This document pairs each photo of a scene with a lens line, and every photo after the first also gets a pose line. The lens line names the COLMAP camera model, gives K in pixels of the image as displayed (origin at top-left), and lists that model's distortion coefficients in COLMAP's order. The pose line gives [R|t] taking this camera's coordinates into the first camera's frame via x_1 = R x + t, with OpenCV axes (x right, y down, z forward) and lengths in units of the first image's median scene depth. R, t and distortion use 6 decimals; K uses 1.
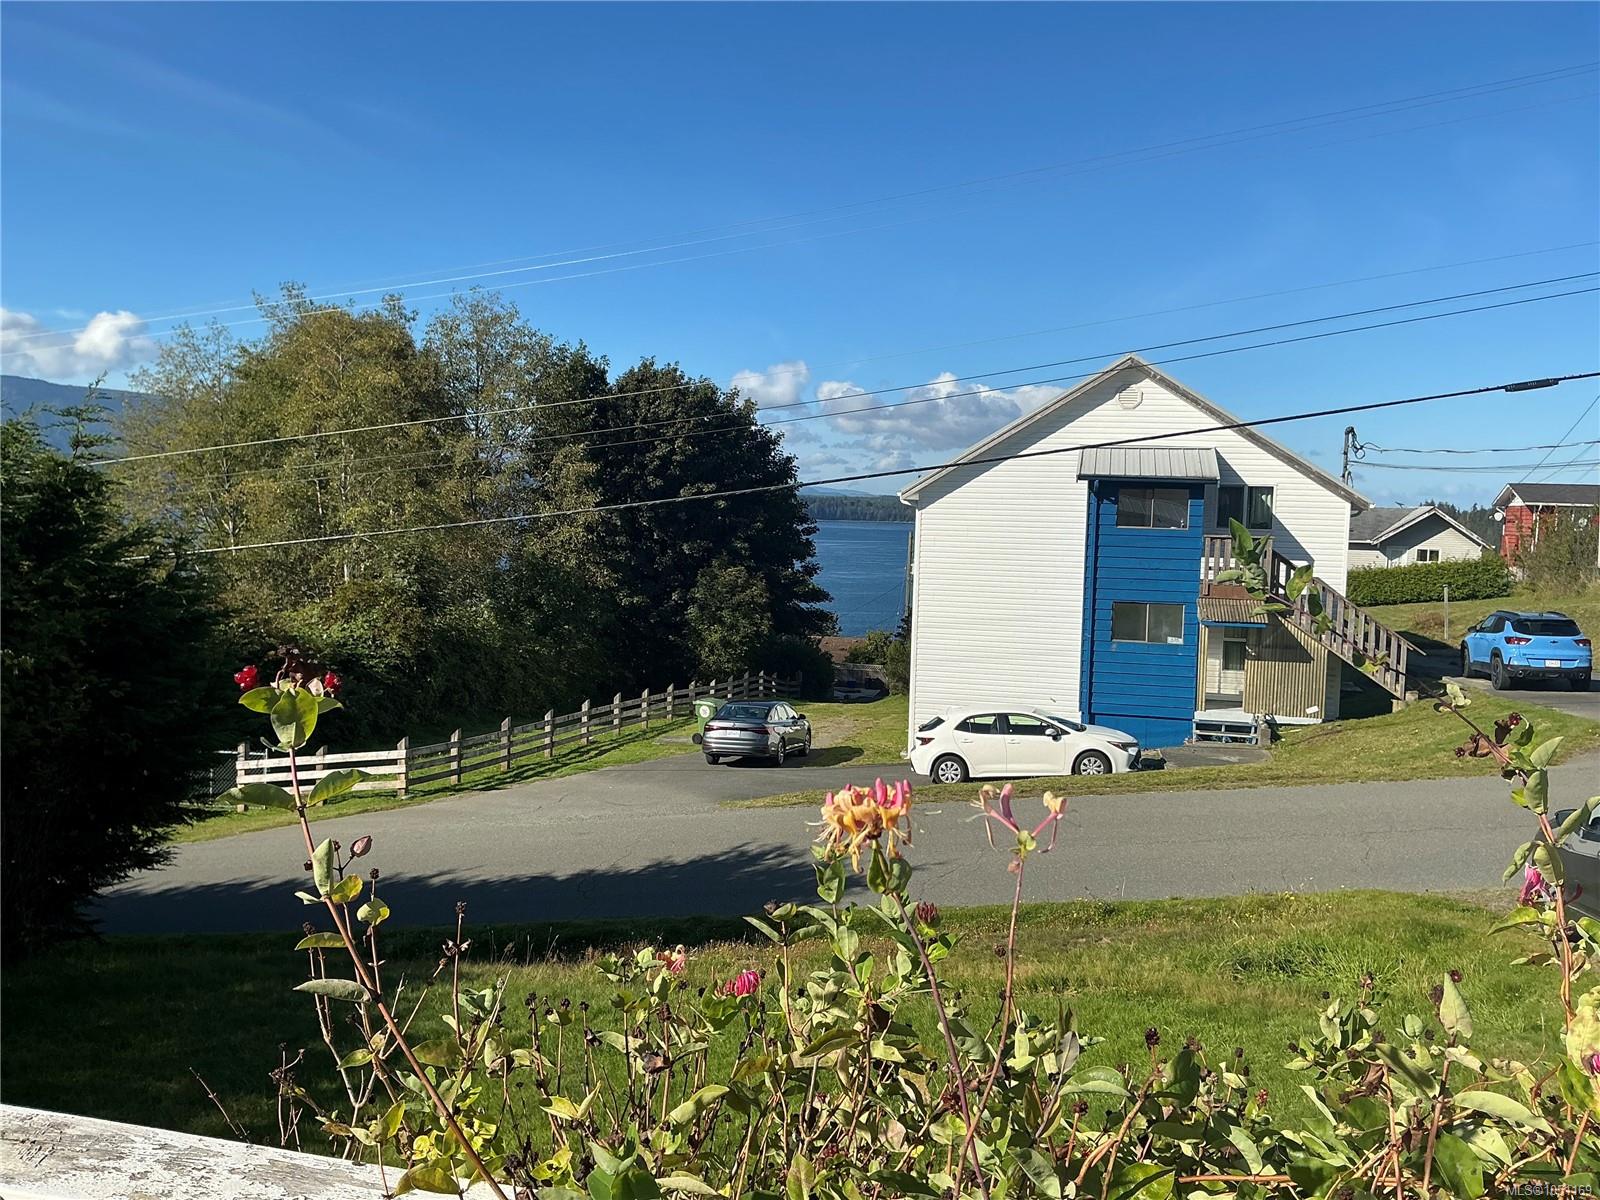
lens RADIAL K [[1327.8, 0, 800.0], [0, 1327.8, 600.0], [0, 0, 1]] dist [0.148622, -0.316056]
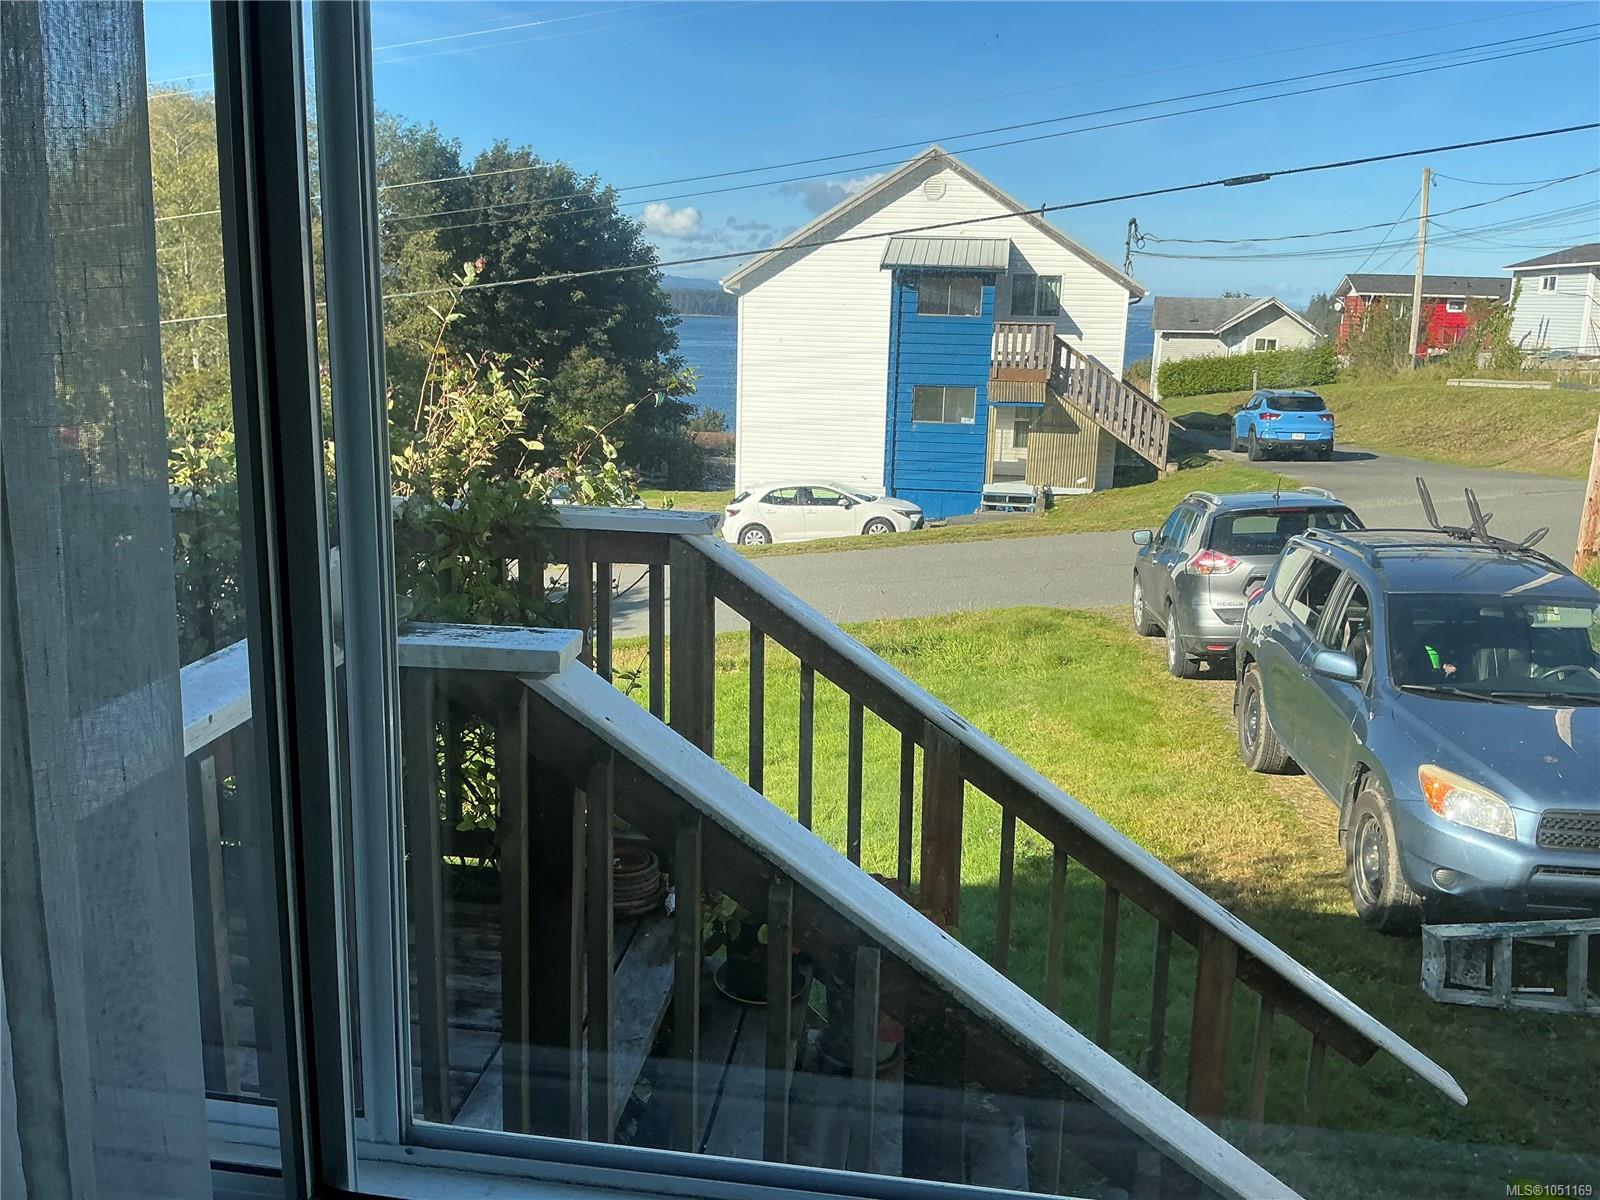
lens RADIAL K [[1327.8, 0, 800.0], [0, 1327.8, 600.0], [0, 0, 1]] dist [0.148622, -0.316056]
pose [[0.997216, -0.016738, 0.072659, 0.059690], [0.005720, 0.988779, 0.149274, 0.011555], [-0.074342, -0.148443, 0.986123, -0.089581]]
